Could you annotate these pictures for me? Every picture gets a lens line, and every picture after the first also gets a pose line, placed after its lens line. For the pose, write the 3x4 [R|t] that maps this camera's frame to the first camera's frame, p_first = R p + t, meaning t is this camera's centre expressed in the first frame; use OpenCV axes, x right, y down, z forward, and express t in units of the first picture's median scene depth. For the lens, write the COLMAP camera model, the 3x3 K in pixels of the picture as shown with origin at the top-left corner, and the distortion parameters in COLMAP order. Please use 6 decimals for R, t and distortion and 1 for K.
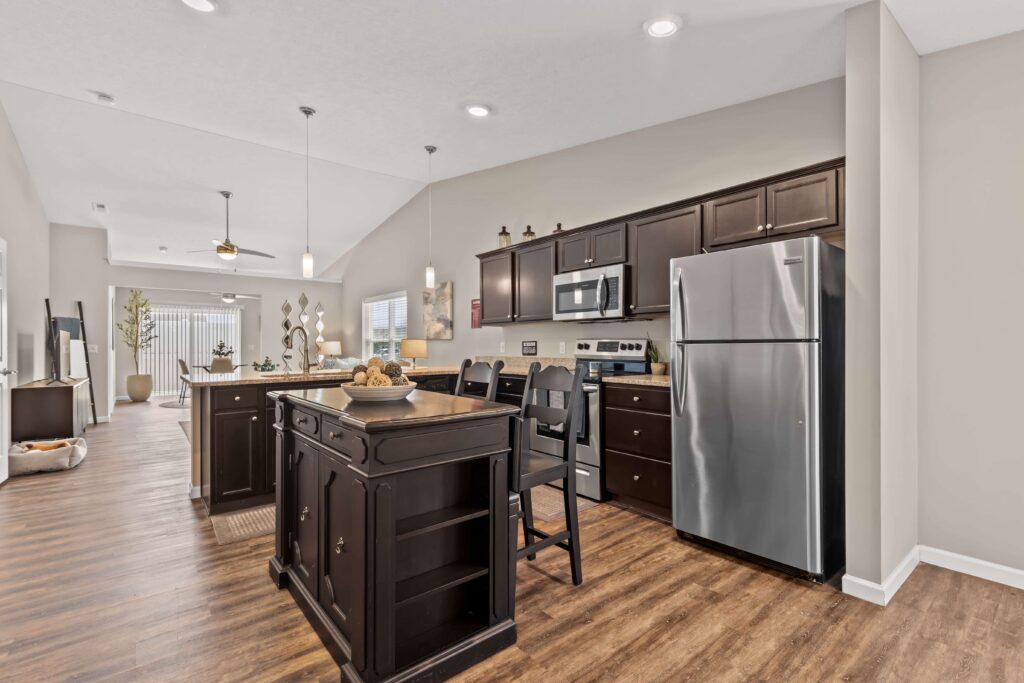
lens RADIAL K [[463.5, 0, 507.7], [0, 463.5, 344.1], [0, 0, 1]] dist [0.010150, -0.001718]
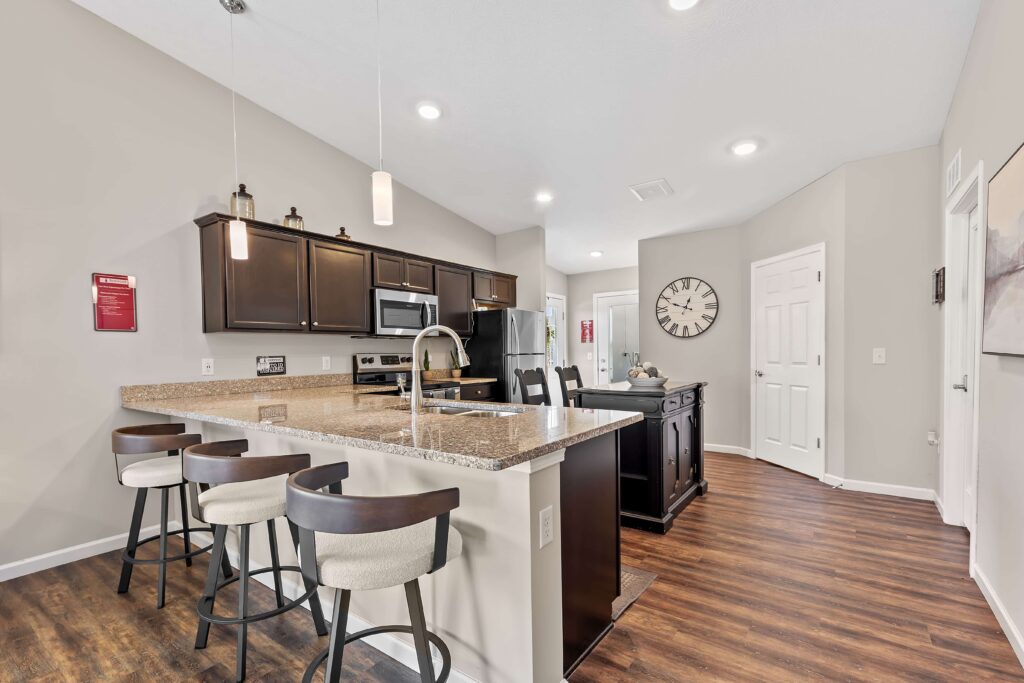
lens RADIAL K [[463.5, 0, 505.1], [0, 463.5, 370.4], [0, 0, 1]] dist [0.010150, -0.001718]
pose [[-0.257362, -0.032827, 0.965757, -0.941718], [0.012252, 0.999232, 0.037230, -0.007744], [-0.966237, 0.021414, -0.256762, 1.012663]]
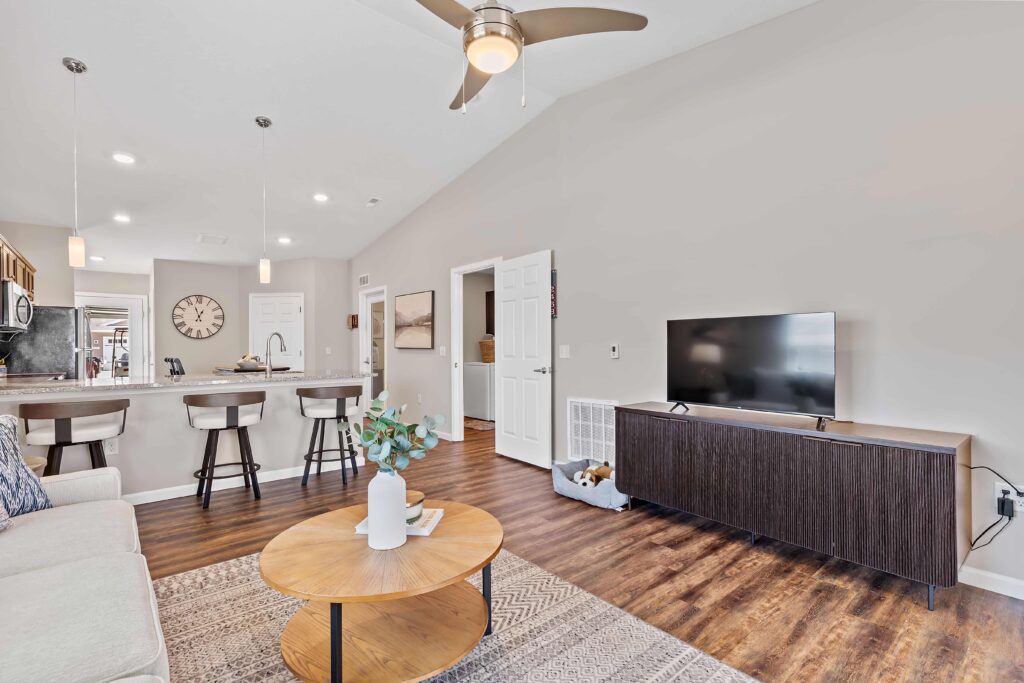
lens RADIAL K [[463.5, 0, 503.7], [0, 463.5, 346.4], [0, 0, 1]] dist [0.010150, -0.001718]
pose [[-0.999413, 0.010617, -0.032566, -0.915138], [0.010766, 0.999932, -0.004403, 0.005794], [0.032517, -0.004751, -0.999460, 2.049888]]
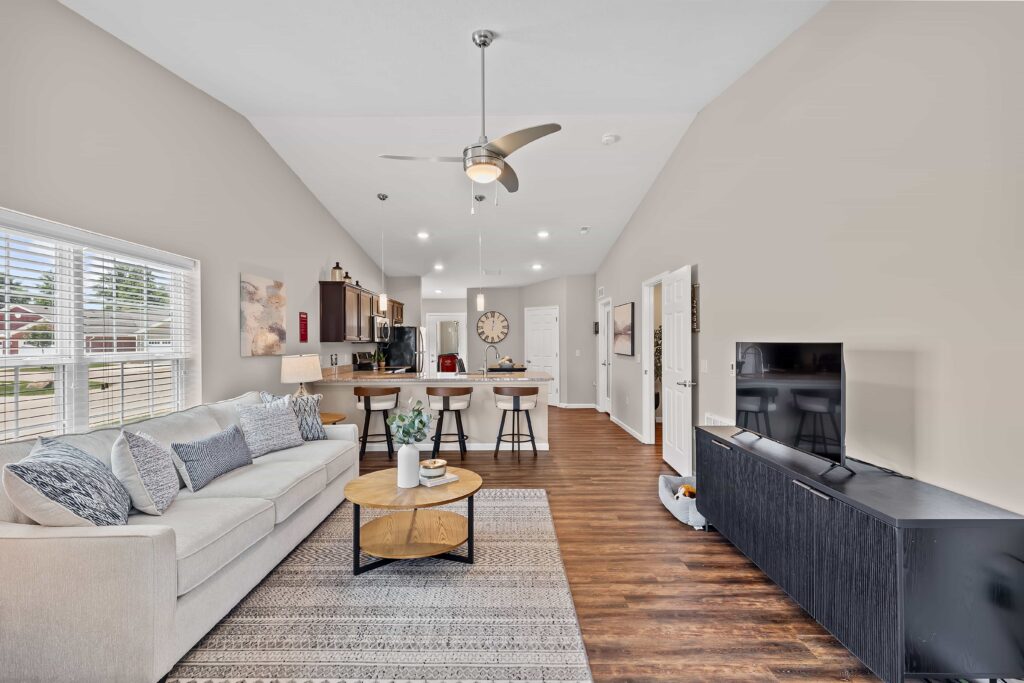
lens RADIAL K [[463.5, 0, 509.0], [0, 463.5, 340.4], [0, 0, 1]] dist [0.010150, -0.001718]
pose [[-0.787953, 0.010522, 0.615646, -1.396674], [0.006738, 0.999941, -0.008467, -0.039003], [-0.615699, -0.002523, -0.787978, 2.100578]]
